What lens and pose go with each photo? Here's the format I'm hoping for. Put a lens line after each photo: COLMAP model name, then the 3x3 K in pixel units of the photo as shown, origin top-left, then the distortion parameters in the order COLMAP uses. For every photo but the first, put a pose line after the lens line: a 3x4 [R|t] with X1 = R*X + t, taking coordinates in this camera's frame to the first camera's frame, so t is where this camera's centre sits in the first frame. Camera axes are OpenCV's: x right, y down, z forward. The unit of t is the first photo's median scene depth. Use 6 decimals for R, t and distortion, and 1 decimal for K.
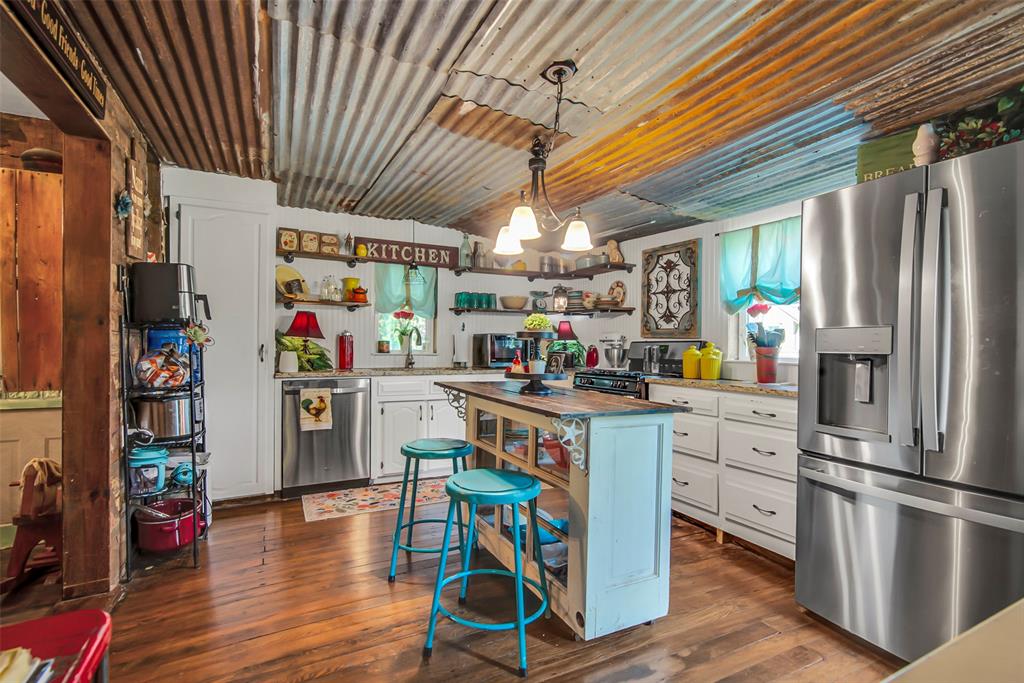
lens RADIAL K [[479.0, 0, 508.9], [0, 479.0, 349.7], [0, 0, 1]] dist [-0.002868, -0.000010]
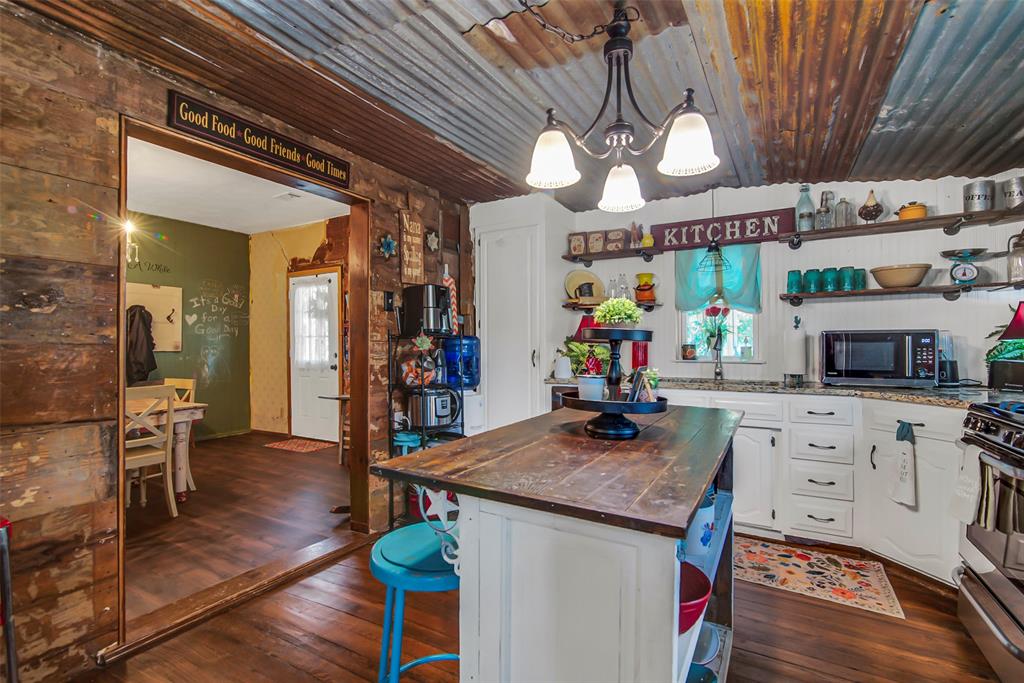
lens RADIAL K [[479.0, 0, 513.8], [0, 479.0, 344.2], [0, 0, 1]] dist [-0.002868, -0.000010]
pose [[0.547813, -0.010752, -0.836532, 0.258783], [-0.000675, 0.999911, -0.013294, -0.007604], [0.836601, 0.007847, 0.547757, 0.301342]]
